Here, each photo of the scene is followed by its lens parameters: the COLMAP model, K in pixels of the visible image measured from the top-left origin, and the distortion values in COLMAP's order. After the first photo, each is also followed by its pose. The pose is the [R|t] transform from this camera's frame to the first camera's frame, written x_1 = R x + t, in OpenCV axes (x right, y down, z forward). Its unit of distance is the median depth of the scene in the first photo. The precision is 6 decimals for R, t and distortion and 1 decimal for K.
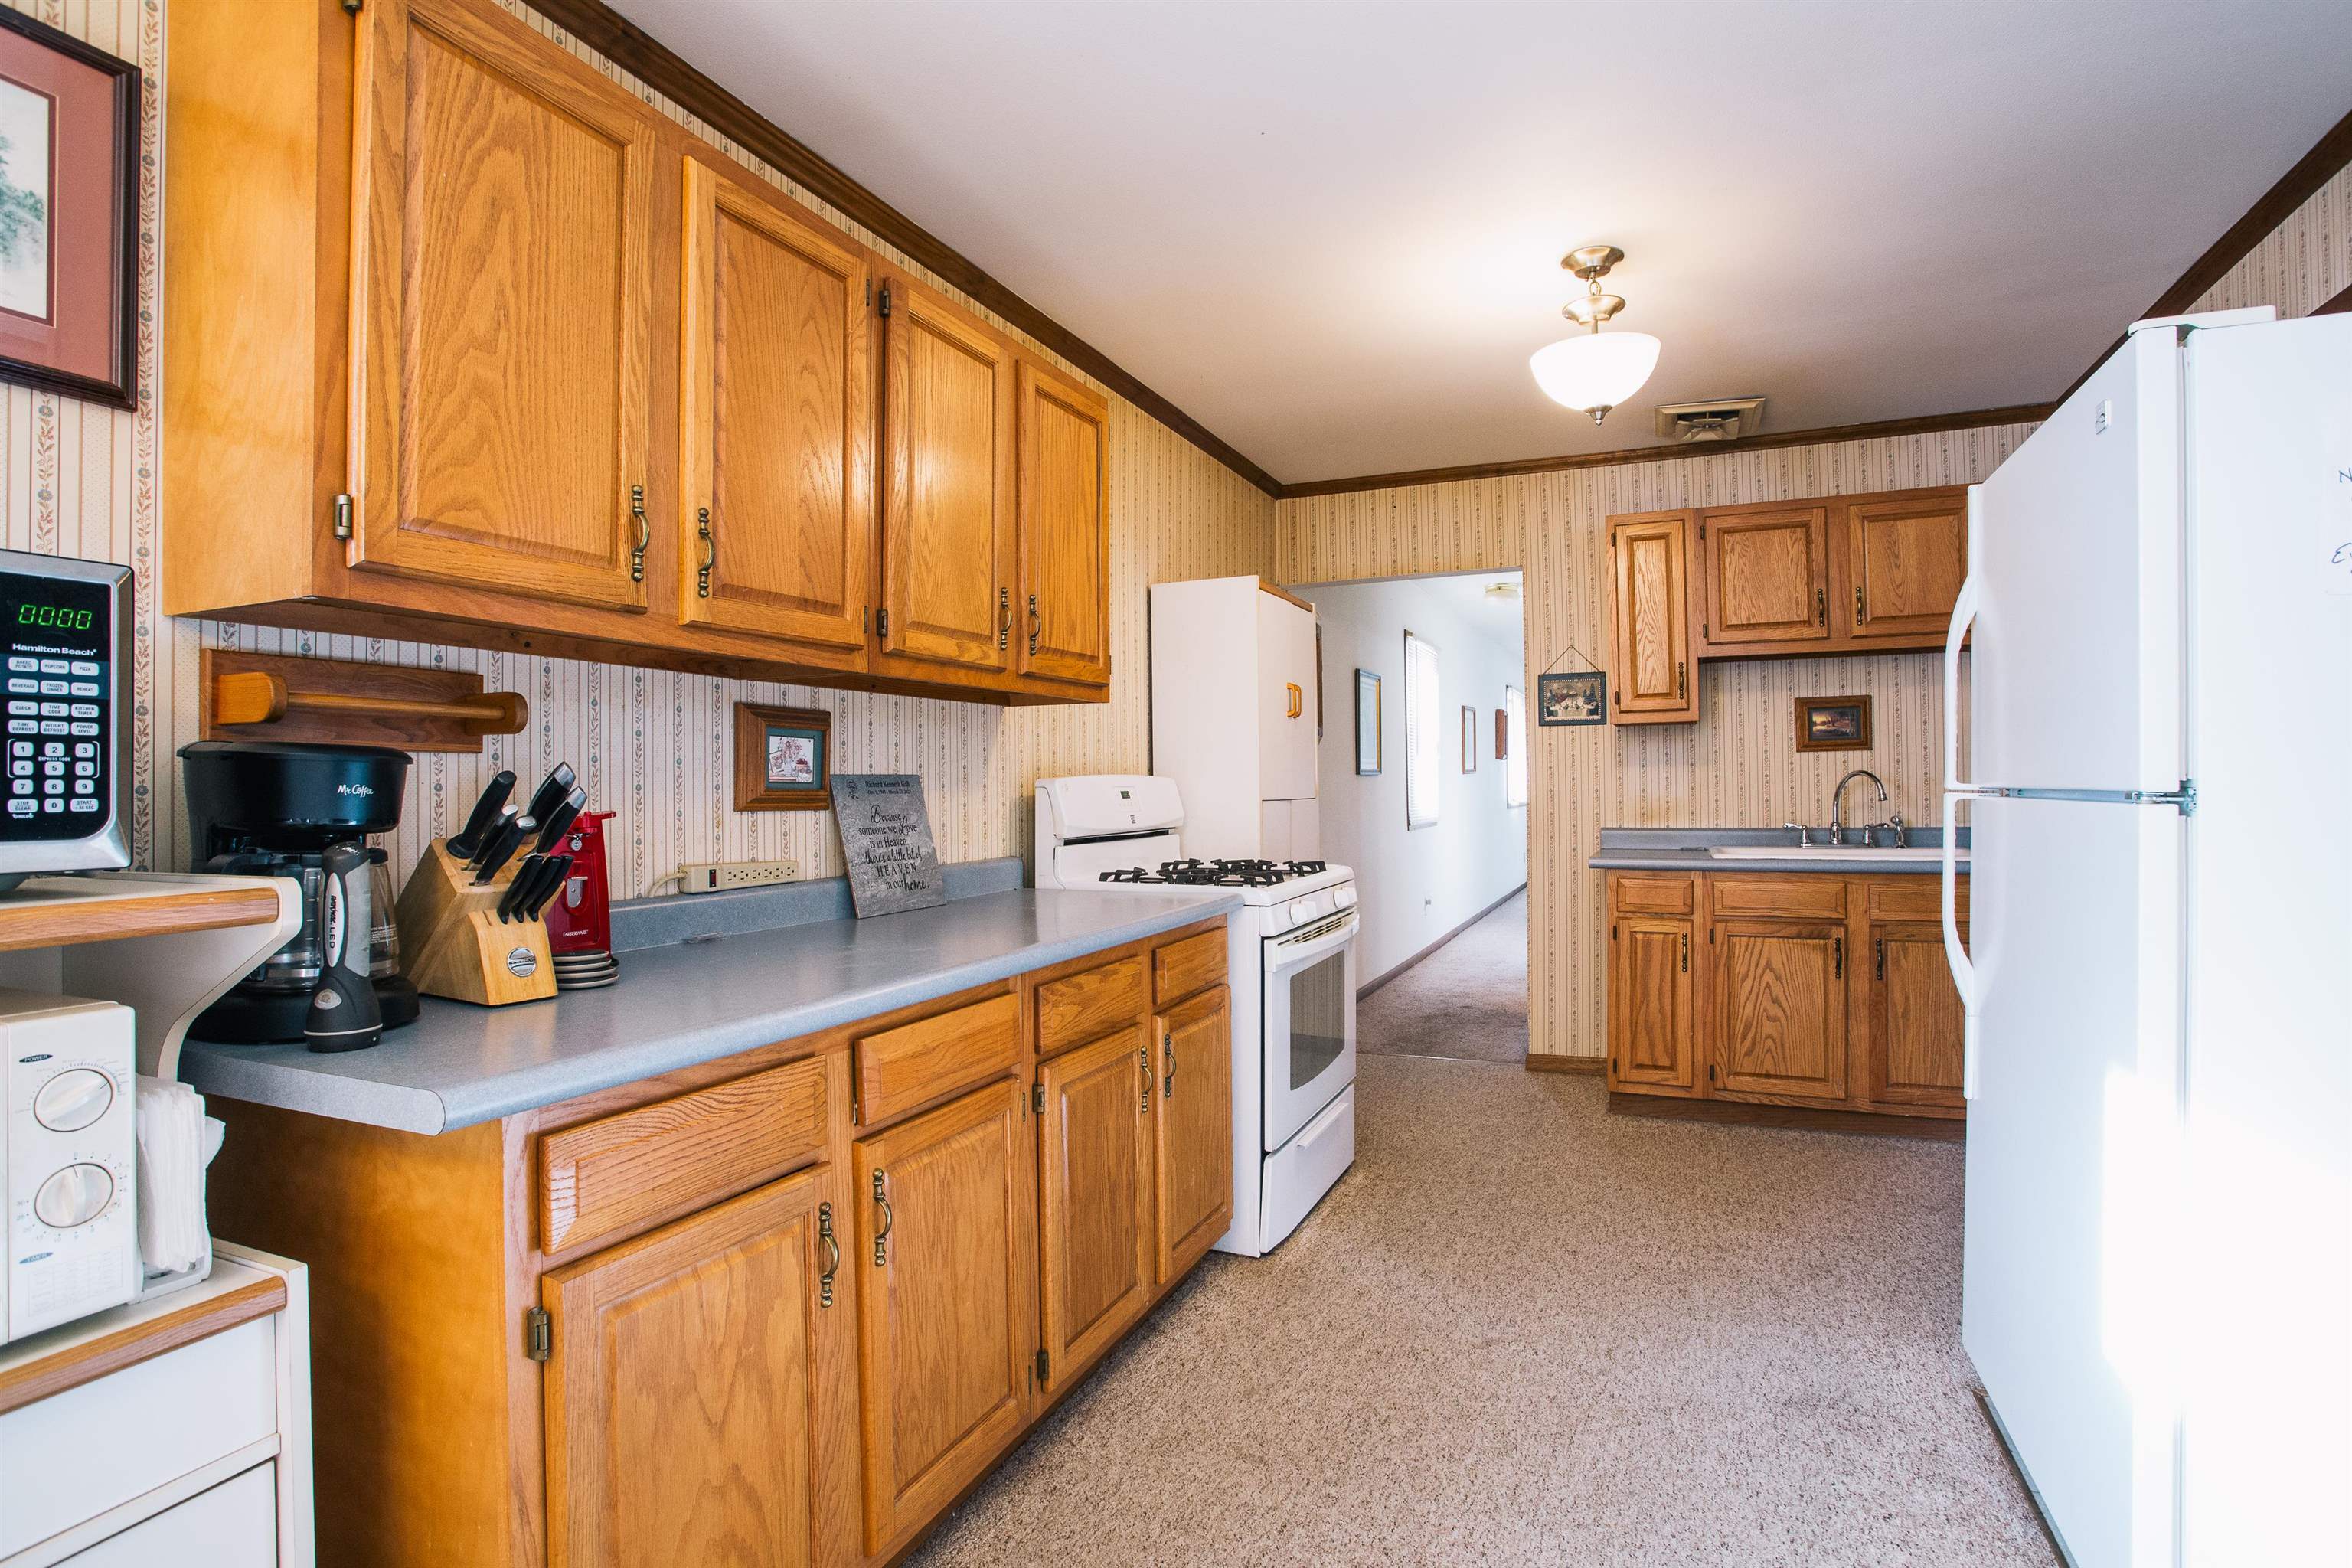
lens RADIAL K [[1139.5, 0, 1179.3], [0, 1139.5, 776.9], [0, 0, 1]] dist [-0.087961, 0.048646]
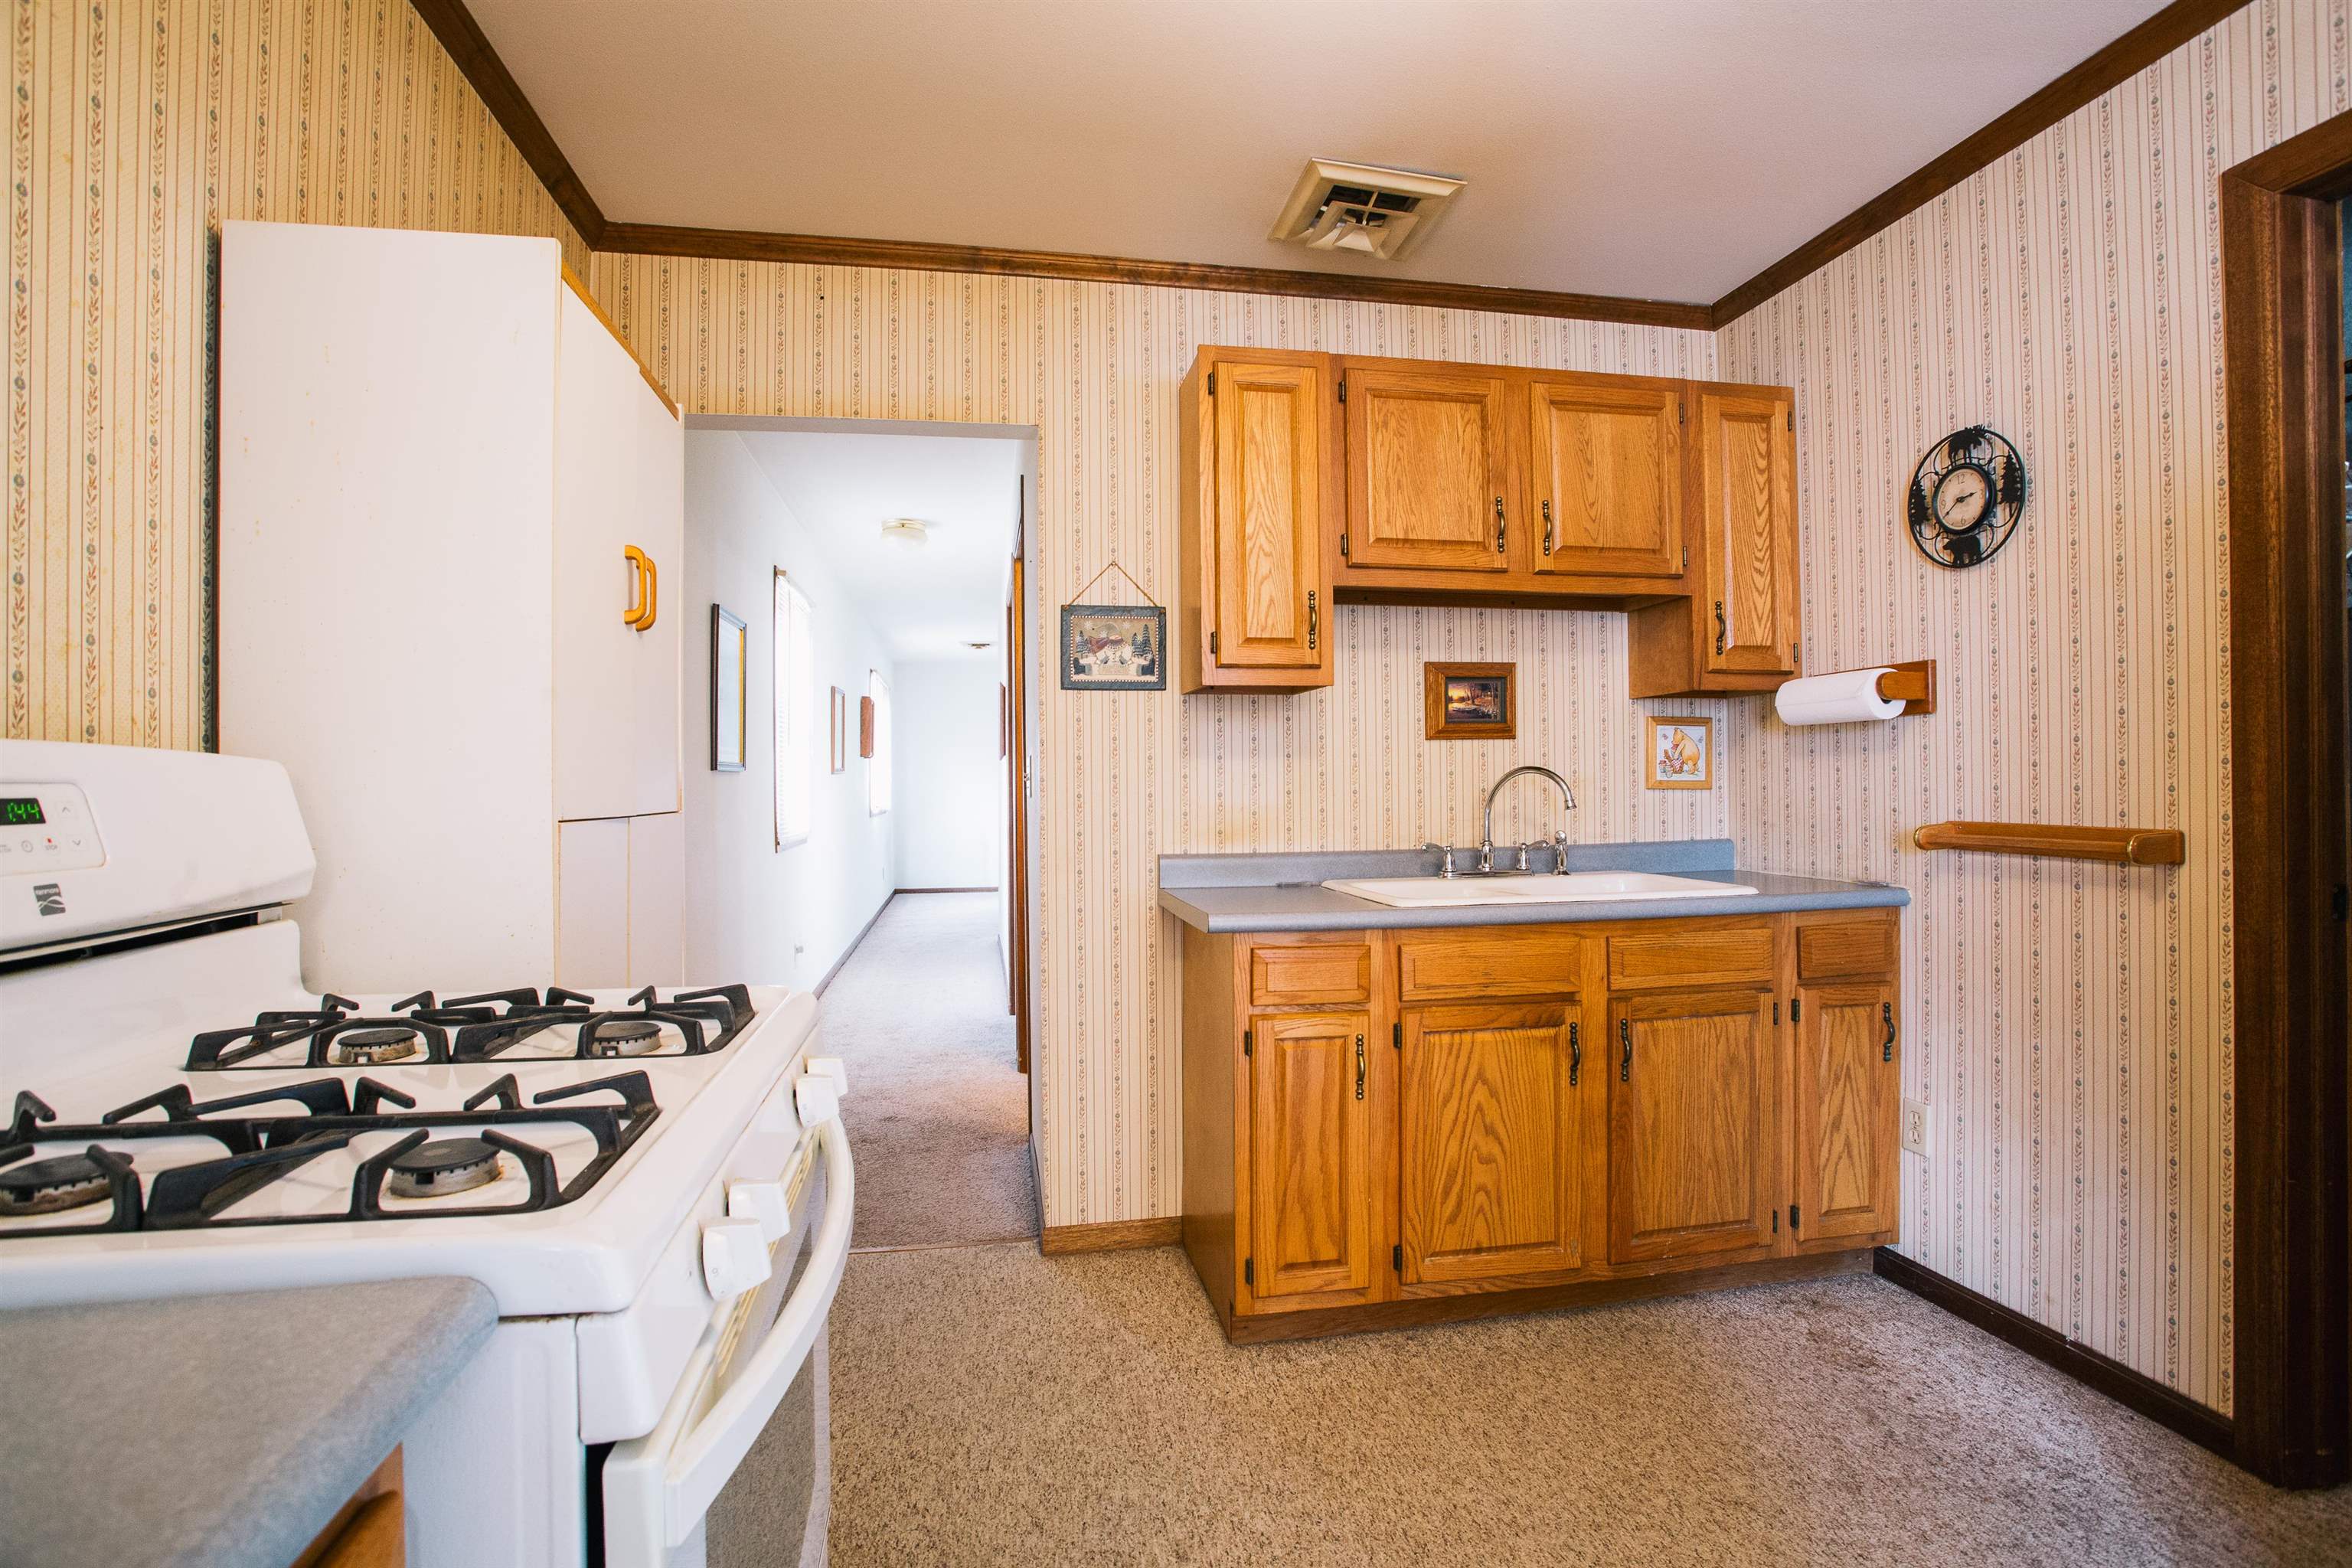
lens RADIAL K [[1139.5, 0, 1179.3], [0, 1139.5, 776.9], [0, 0, 1]] dist [-0.087961, 0.048646]
pose [[0.827979, 0.008425, 0.560695, 0.032930], [-0.005795, 0.999962, -0.006469, 0.006866], [-0.560729, 0.002107, 0.827997, 0.546702]]
